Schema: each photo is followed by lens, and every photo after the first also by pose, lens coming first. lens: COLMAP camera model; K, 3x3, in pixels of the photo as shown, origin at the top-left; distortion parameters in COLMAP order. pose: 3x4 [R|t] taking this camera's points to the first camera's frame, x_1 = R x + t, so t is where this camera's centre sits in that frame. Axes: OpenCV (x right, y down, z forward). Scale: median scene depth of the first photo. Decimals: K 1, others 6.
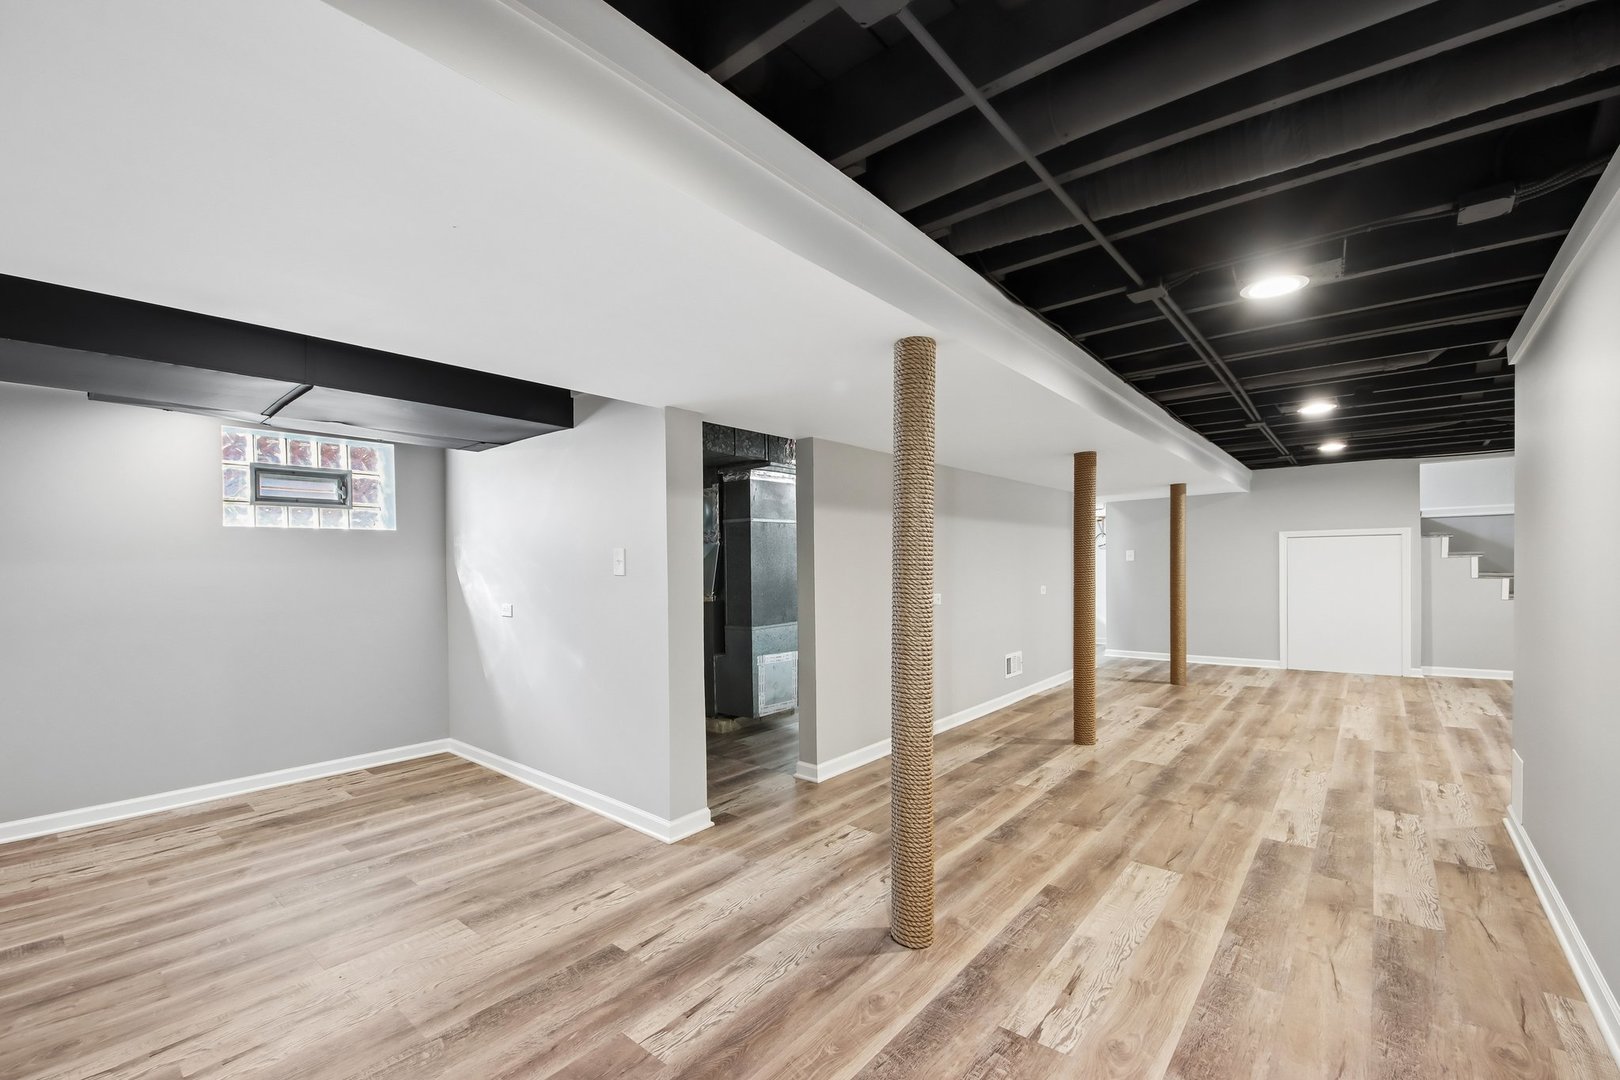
lens RADIAL K [[683.1, 0, 804.8], [0, 683.1, 563.7], [0, 0, 1]] dist [-0.018429, -0.000845]
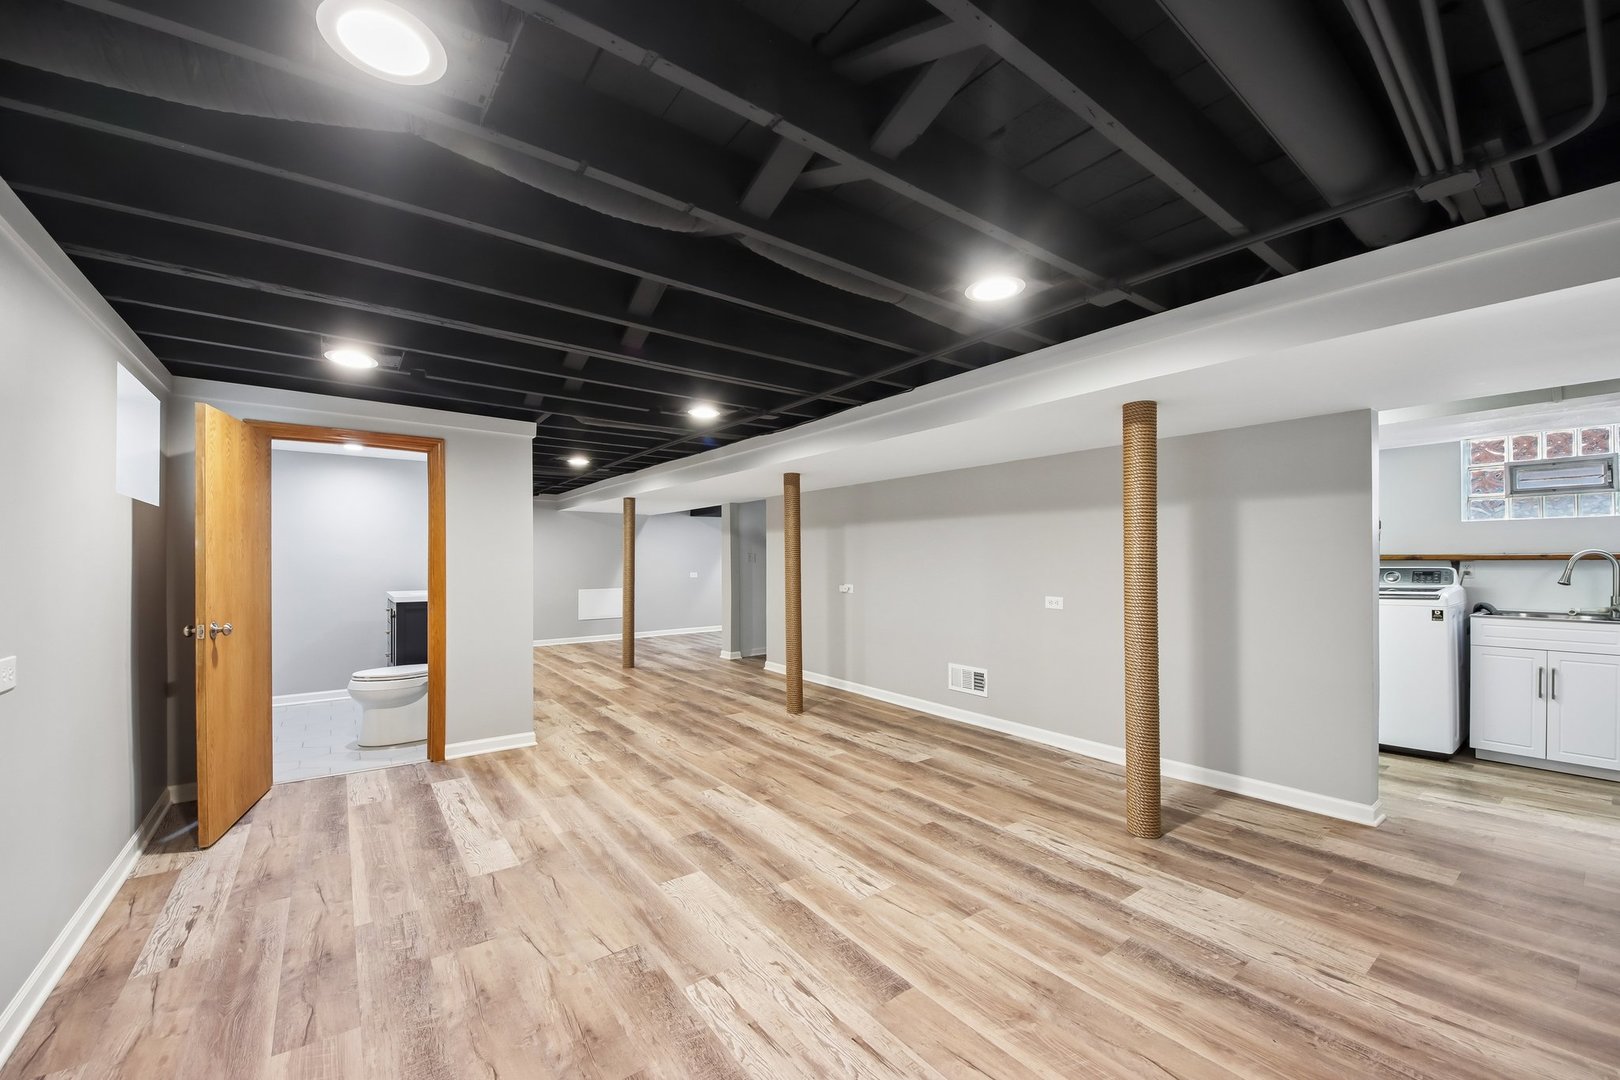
lens RADIAL K [[633.1, 0, 811.0], [0, 633.1, 550.6], [0, 0, 1]] dist [0.002713, -0.000841]
pose [[-0.222812, -0.014306, -0.974756, 1.874410], [-0.010934, 0.999866, -0.012175, -0.025465], [0.974800, 0.007945, -0.222939, 1.557288]]
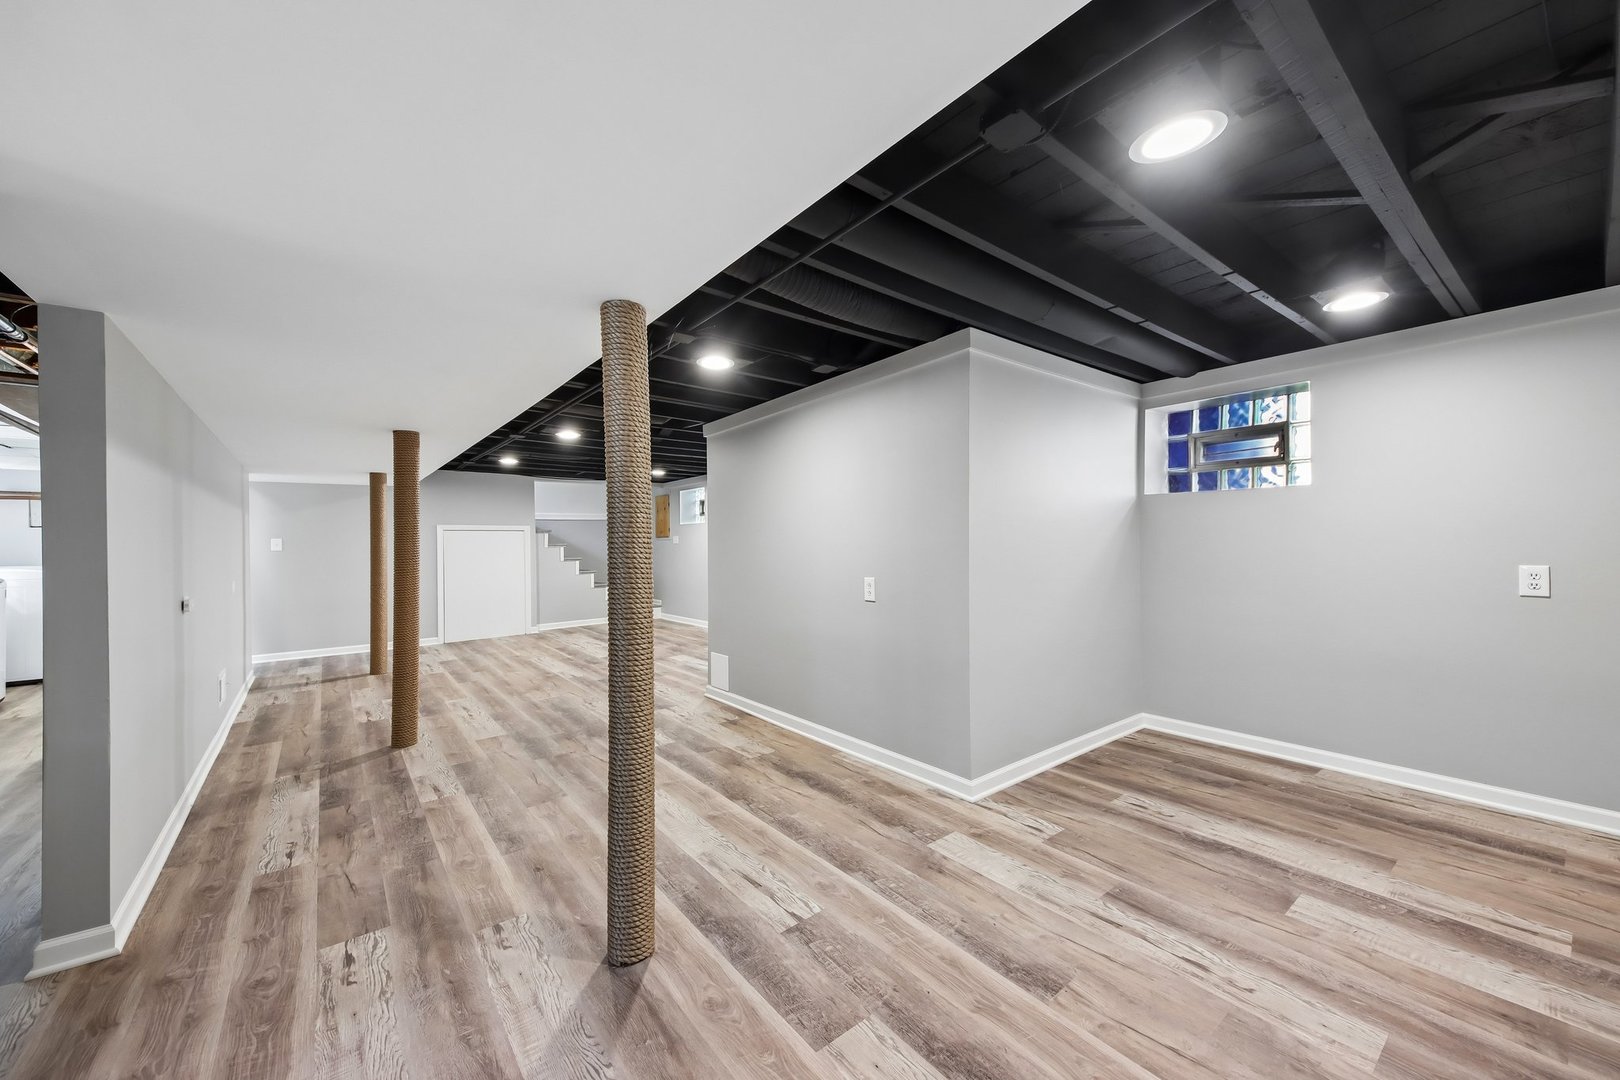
lens RADIAL K [[592.7, 0, 808.5], [0, 592.7, 537.5], [0, 0, 1]] dist [0.001951, -0.000748]
pose [[0.199283, 0.006698, 0.979919, -0.344761], [0.023479, 0.999657, -0.011607, -0.000818], [-0.979661, 0.025321, 0.199057, 0.339773]]
